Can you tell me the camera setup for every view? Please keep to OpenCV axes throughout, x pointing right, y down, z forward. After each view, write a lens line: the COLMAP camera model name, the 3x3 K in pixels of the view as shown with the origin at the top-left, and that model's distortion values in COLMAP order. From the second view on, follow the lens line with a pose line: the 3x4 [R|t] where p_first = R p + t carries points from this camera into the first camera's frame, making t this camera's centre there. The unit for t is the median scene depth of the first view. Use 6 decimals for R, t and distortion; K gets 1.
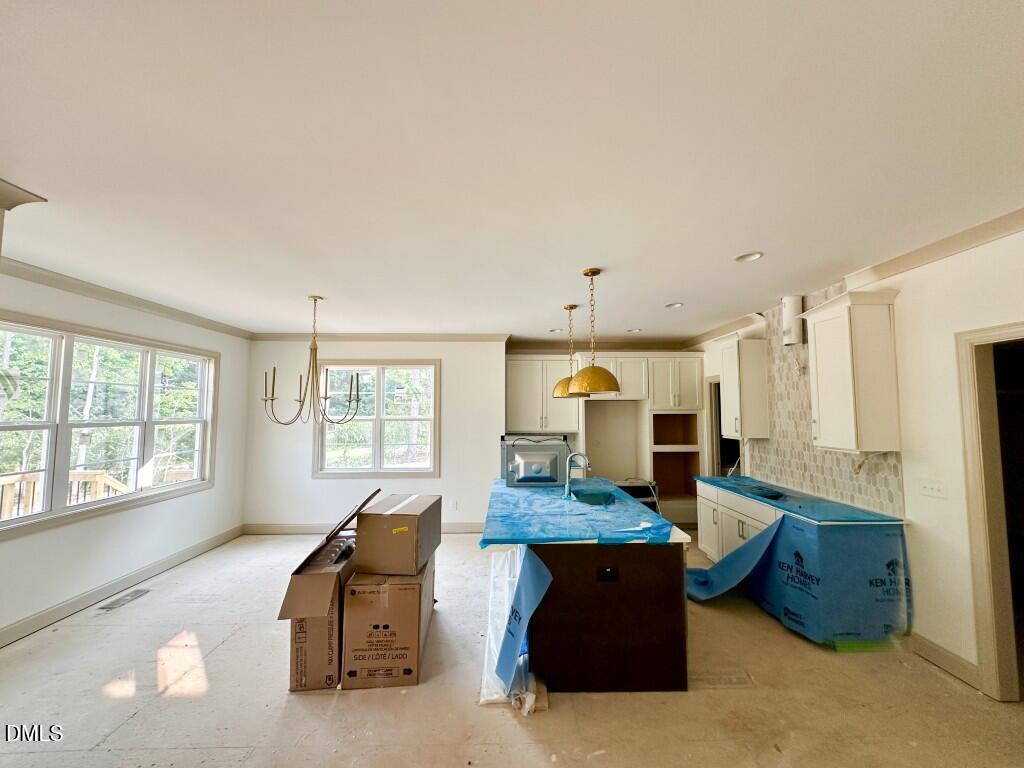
lens RADIAL K [[411.3, 0, 514.2], [0, 411.3, 383.0], [0, 0, 1]] dist [-0.001751, 0.000188]
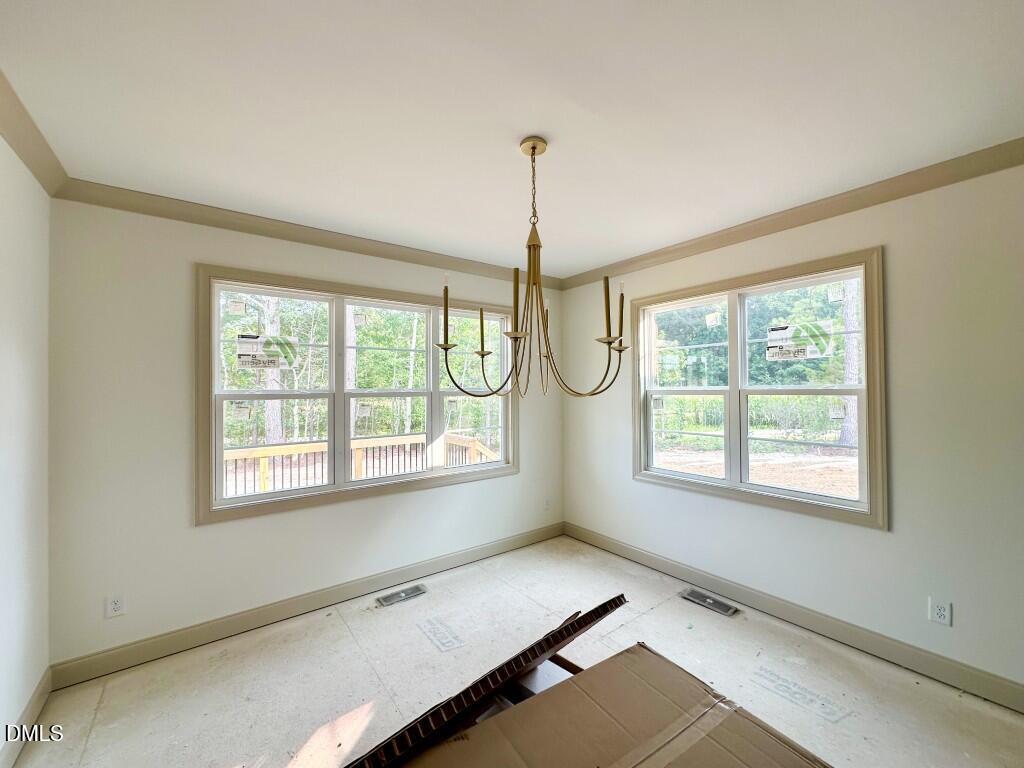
lens RADIAL K [[411.3, 0, 508.2], [0, 411.3, 384.0], [0, 0, 1]] dist [-0.001751, 0.000188]
pose [[0.587742, -0.012596, -0.808950, -0.106050], [0.062742, 0.997577, 0.030052, 0.069030], [0.806612, -0.068418, 0.587109, 0.690909]]
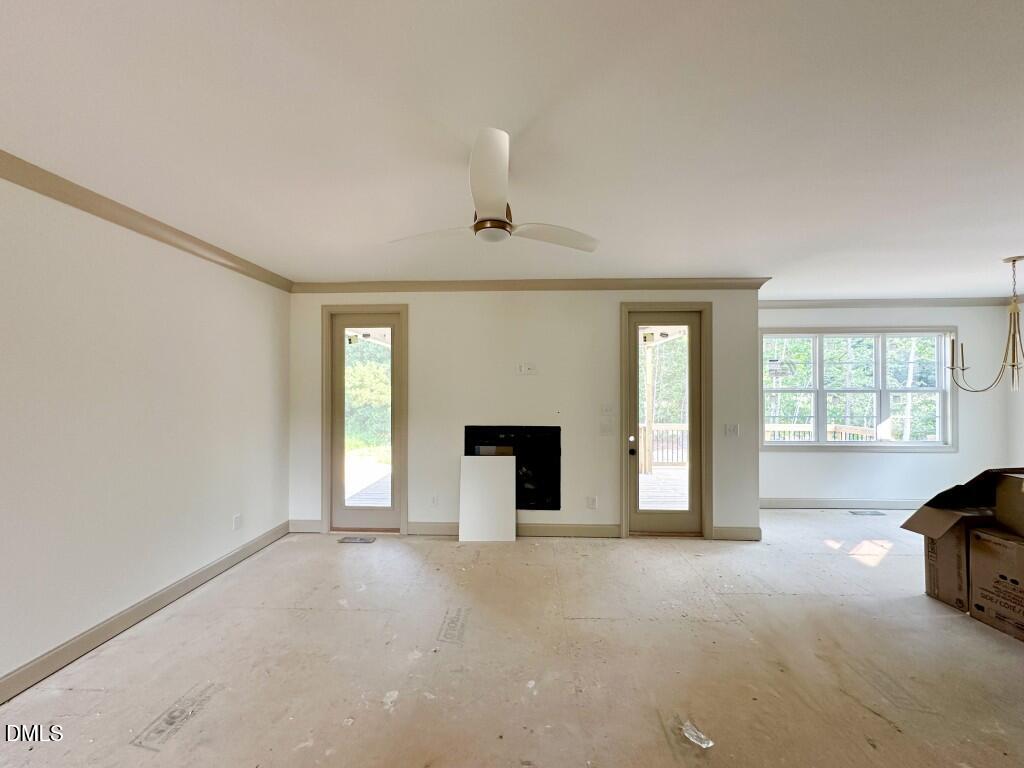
lens RADIAL K [[411.3, 0, 511.4], [0, 411.3, 385.2], [0, 0, 1]] dist [-0.001751, 0.000188]
pose [[-0.053109, -0.005377, -0.998574, 0.537689], [0.068528, 0.997608, -0.009016, 0.011674], [0.996235, -0.068909, -0.052614, -0.123122]]
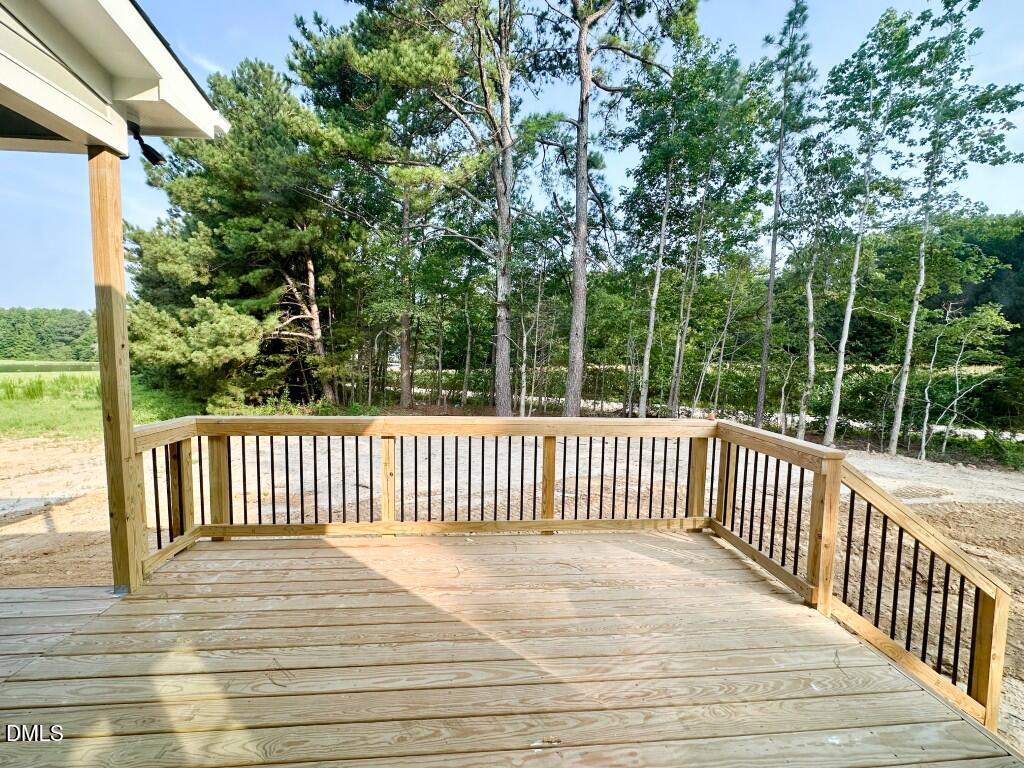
lens RADIAL K [[411.3, 0, 511.1], [0, 411.3, 380.0], [0, 0, 1]] dist [-0.001751, 0.000188]
pose [[0.072960, 0.076920, -0.994364, -1.020050], [0.054036, 0.995252, 0.080954, 0.119869], [0.995870, -0.059638, 0.068457, 1.063314]]
